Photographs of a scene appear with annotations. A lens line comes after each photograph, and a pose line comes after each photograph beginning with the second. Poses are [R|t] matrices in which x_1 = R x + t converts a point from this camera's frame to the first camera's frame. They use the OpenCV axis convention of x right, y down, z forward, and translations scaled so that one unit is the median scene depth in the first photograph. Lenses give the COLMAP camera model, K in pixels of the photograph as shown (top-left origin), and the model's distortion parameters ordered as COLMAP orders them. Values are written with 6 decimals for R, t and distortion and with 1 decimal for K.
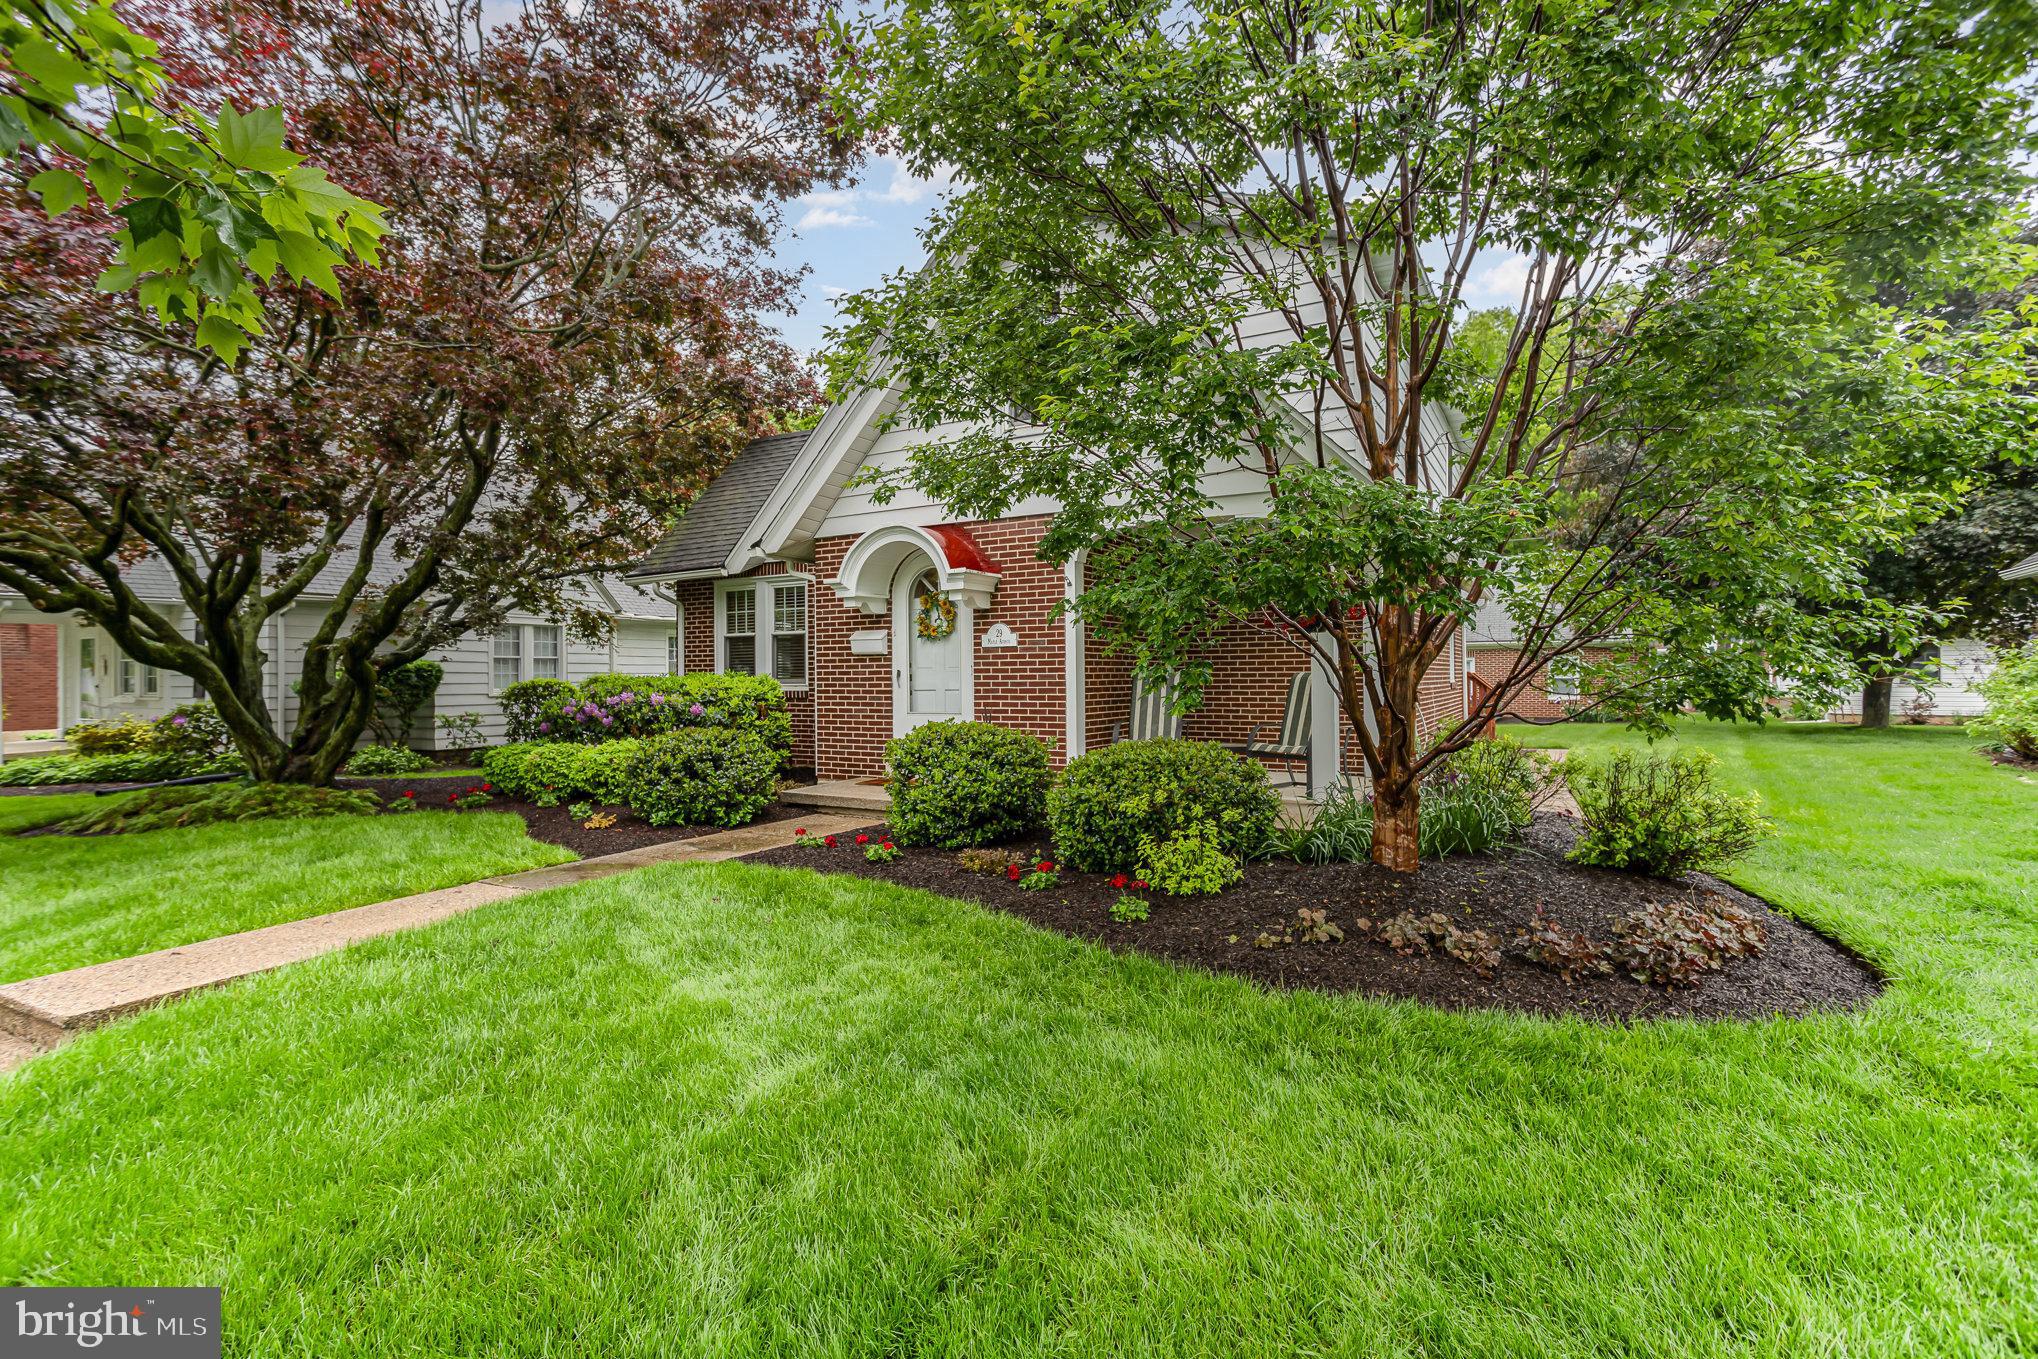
lens RADIAL K [[976.1, 0, 1011.8], [0, 976.1, 671.5], [0, 0, 1]] dist [-0.008835, 0.004438]
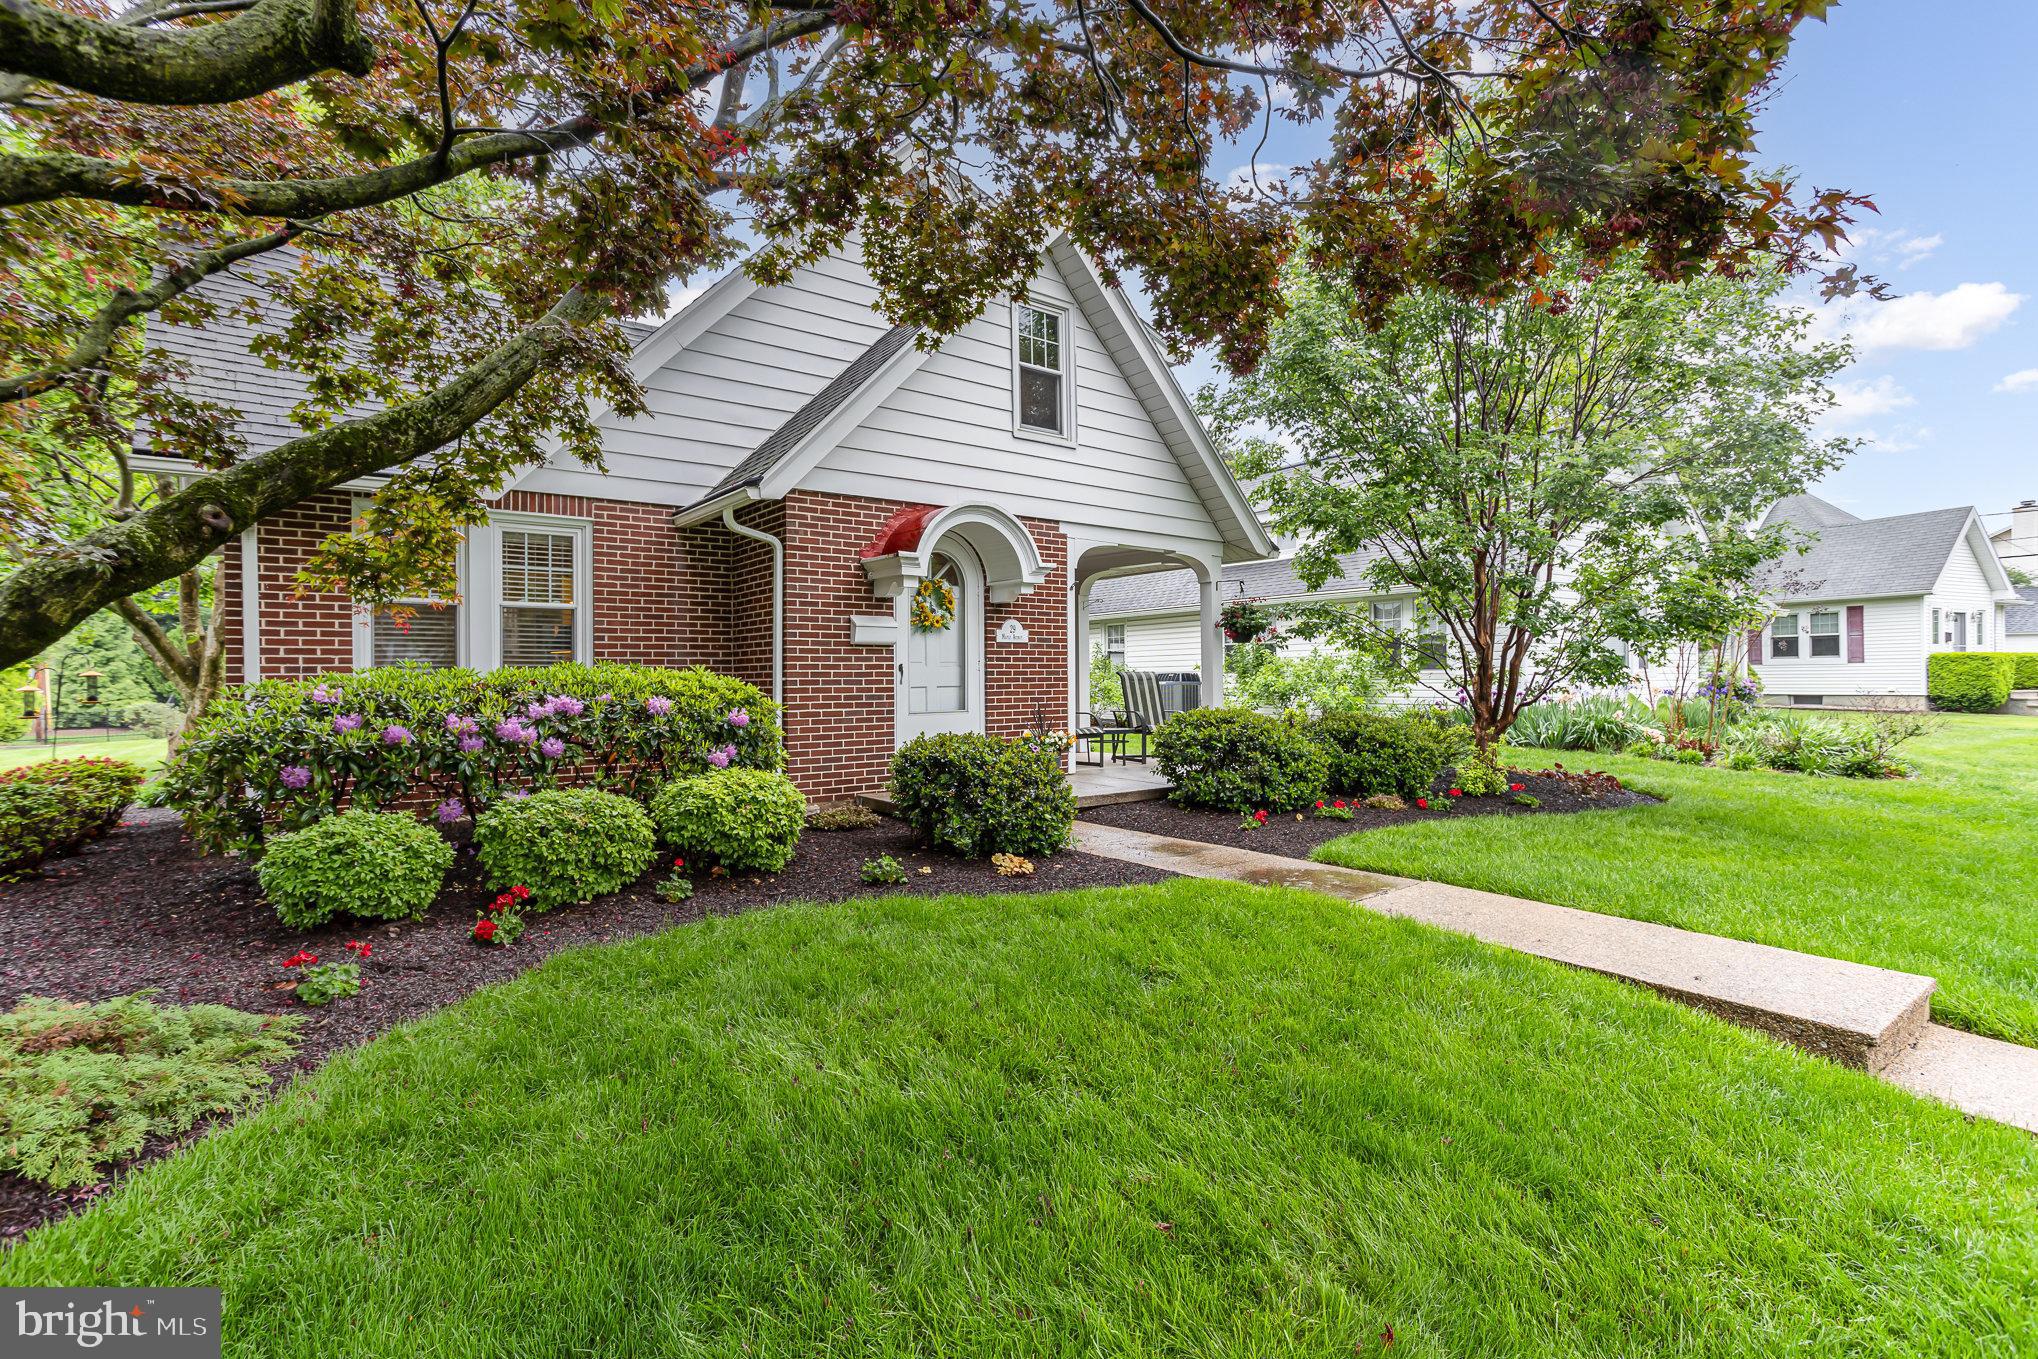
lens RADIAL K [[976.1, 0, 1024.1], [0, 976.1, 669.8], [0, 0, 1]] dist [-0.008835, 0.004438]
pose [[0.367999, 0.013714, 0.929725, -0.880066], [0.001515, 0.999881, -0.015348, 0.016994], [-0.929825, 0.007057, 0.367935, 0.581757]]
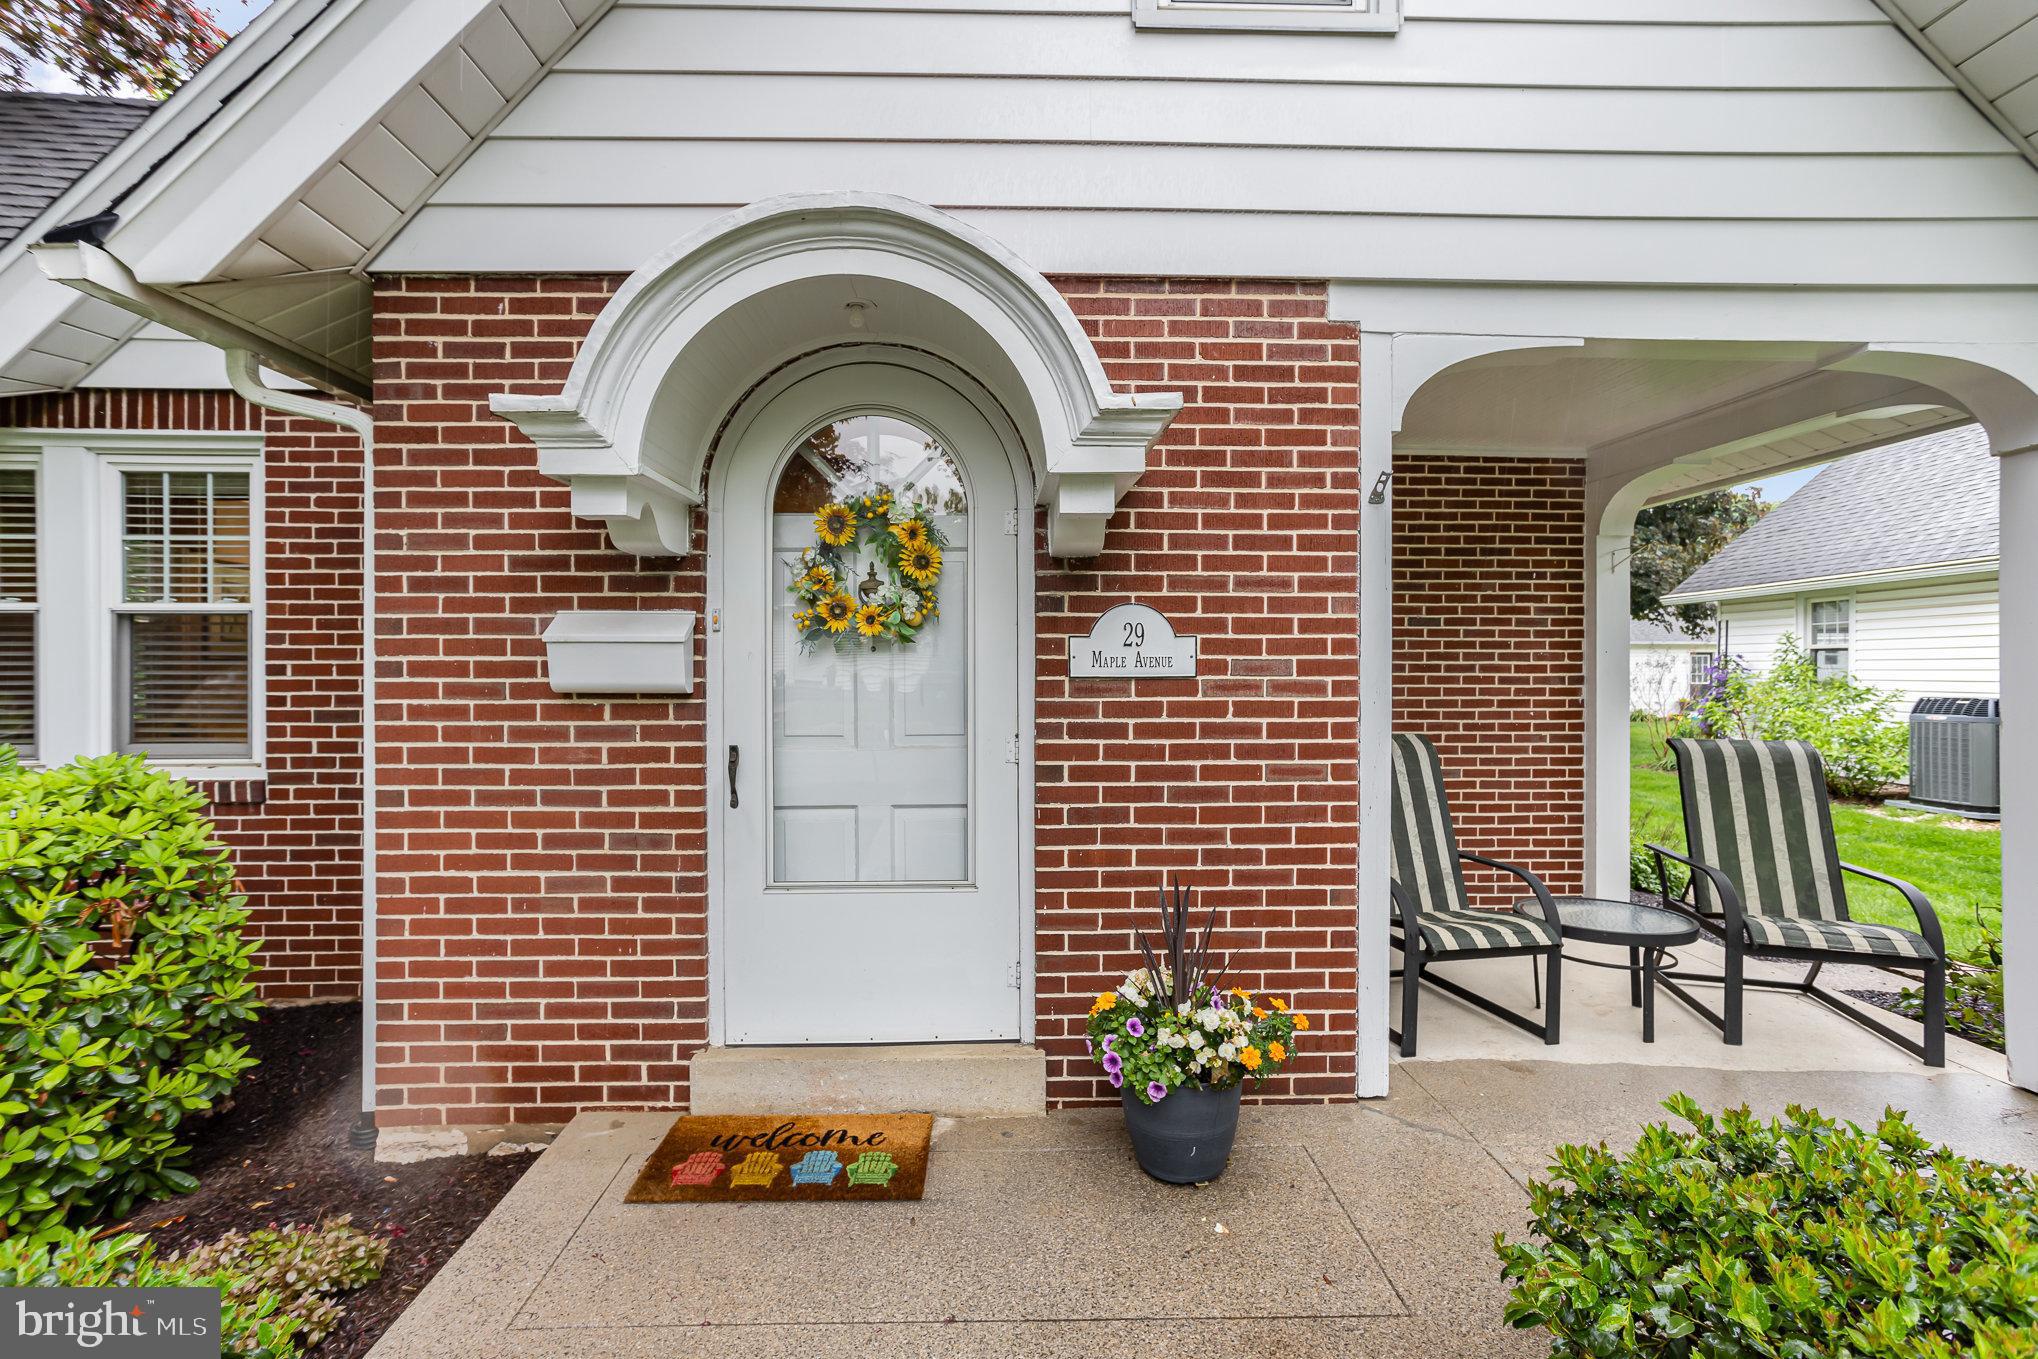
lens RADIAL K [[976.1, 0, 1034.7], [0, 976.1, 664.2], [0, 0, 1]] dist [-0.008835, 0.004438]
pose [[0.851741, 0.009930, 0.523869, -0.194826], [-0.009374, 0.999949, -0.003712, -0.026438], [-0.523879, -0.001750, 0.851791, 0.697707]]
